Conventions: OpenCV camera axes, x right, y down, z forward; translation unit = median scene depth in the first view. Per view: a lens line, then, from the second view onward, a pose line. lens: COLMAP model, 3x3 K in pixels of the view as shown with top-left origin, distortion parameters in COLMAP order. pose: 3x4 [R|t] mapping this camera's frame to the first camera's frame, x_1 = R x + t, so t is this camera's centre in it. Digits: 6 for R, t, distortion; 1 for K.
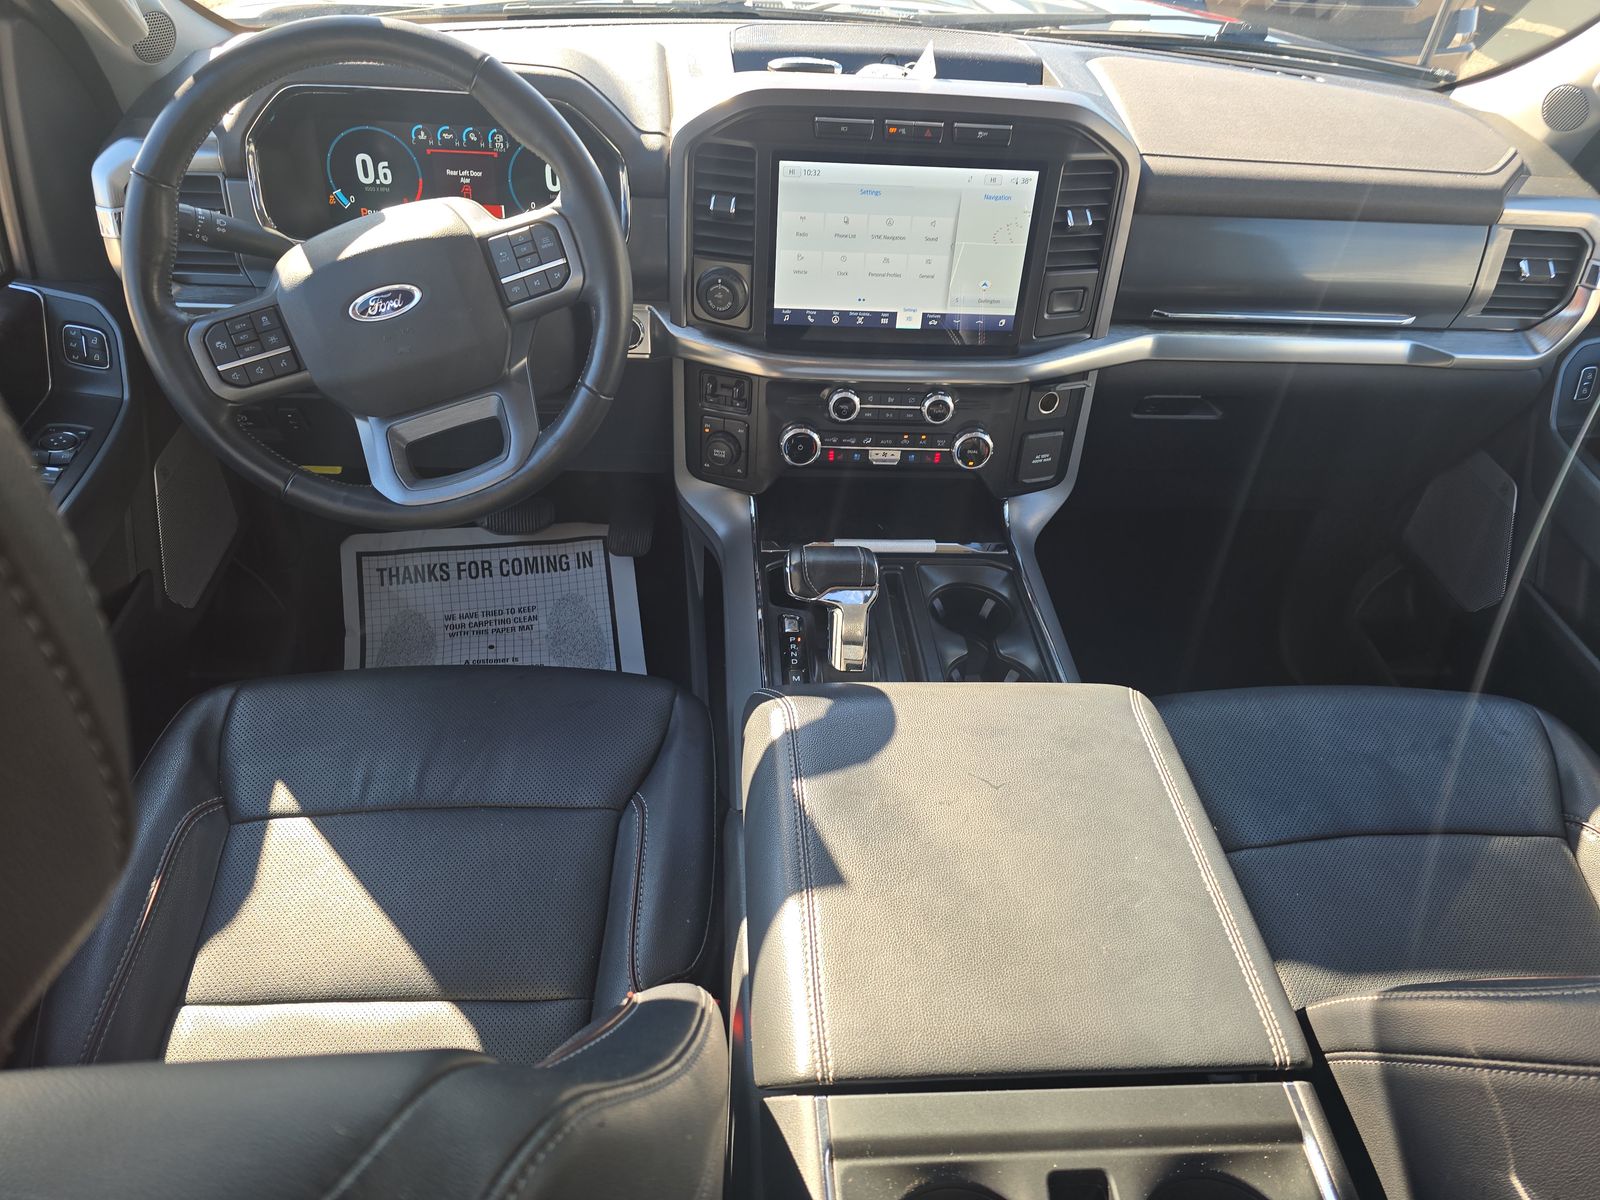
lens RADIAL K [[1077.4, 0, 800.0], [0, 1077.4, 600.0], [0, 0, 1]] dist [0.065222, -0.063303]
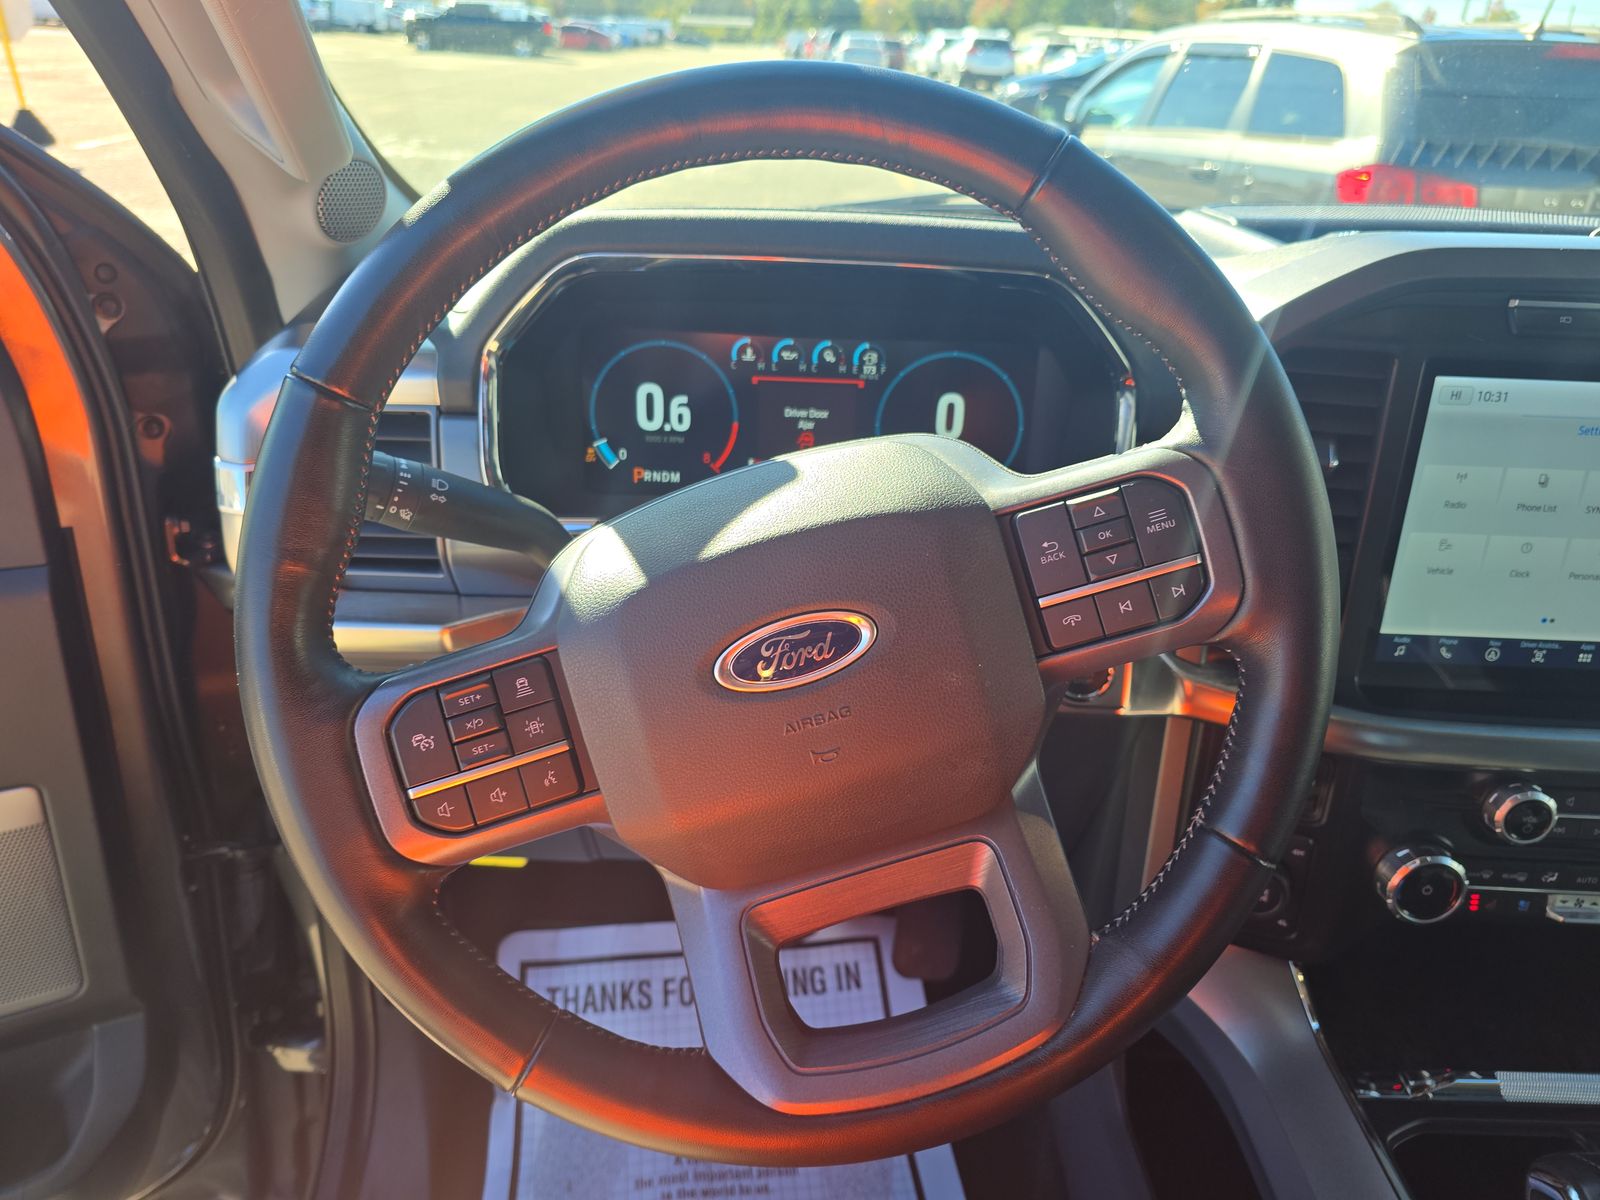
lens RADIAL K [[1096.5, 0, 800.0], [0, 1096.5, 600.0], [0, 0, 1]] dist [-0.000140, -0.001044]
pose [[0.996938, 0.007871, -0.077805, -0.268929], [-0.026637, 0.969604, -0.243223, -0.144904], [0.073526, 0.244551, 0.966845, 0.444774]]
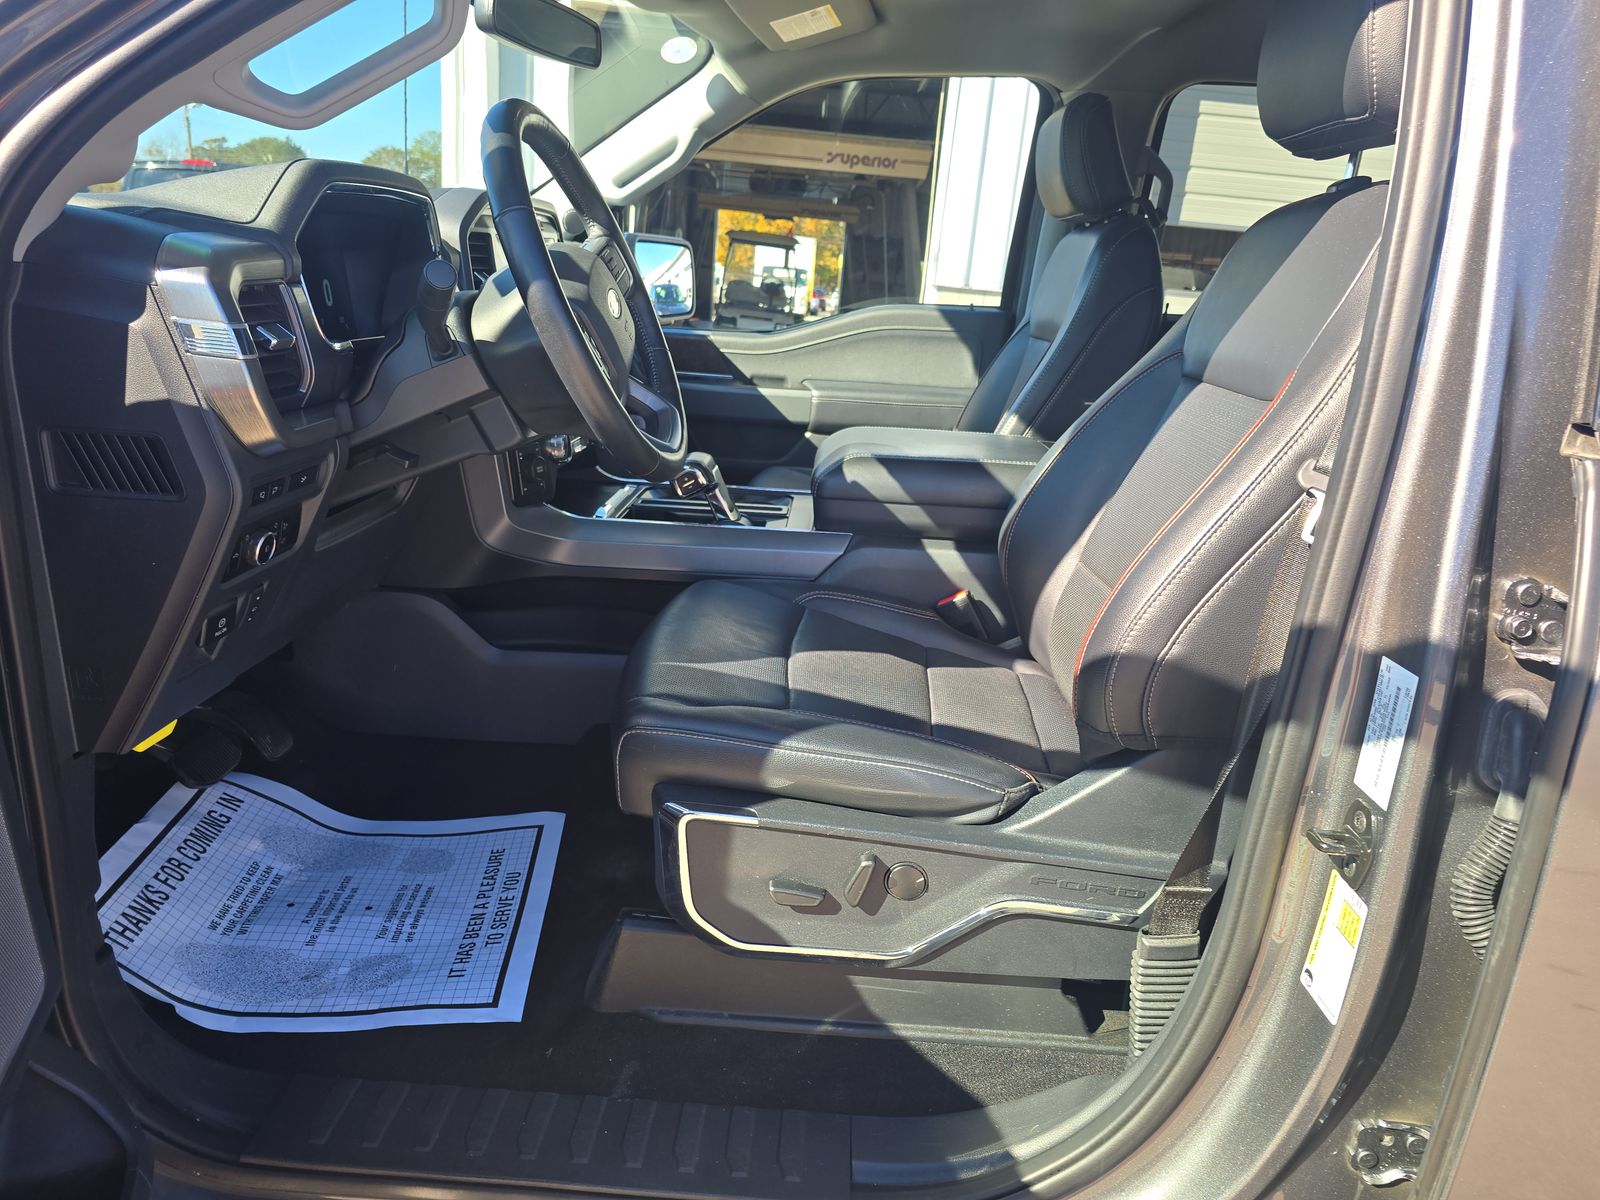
lens RADIAL K [[1077.4, 0, 800.0], [0, 1077.4, 600.0], [0, 0, 1]] dist [0.065222, -0.063303]
pose [[0.124593, -0.354297, 0.926796, -1.298375], [0.601213, 0.770027, 0.213544, -0.109026], [-0.789316, 0.530596, 0.308948, 0.478159]]
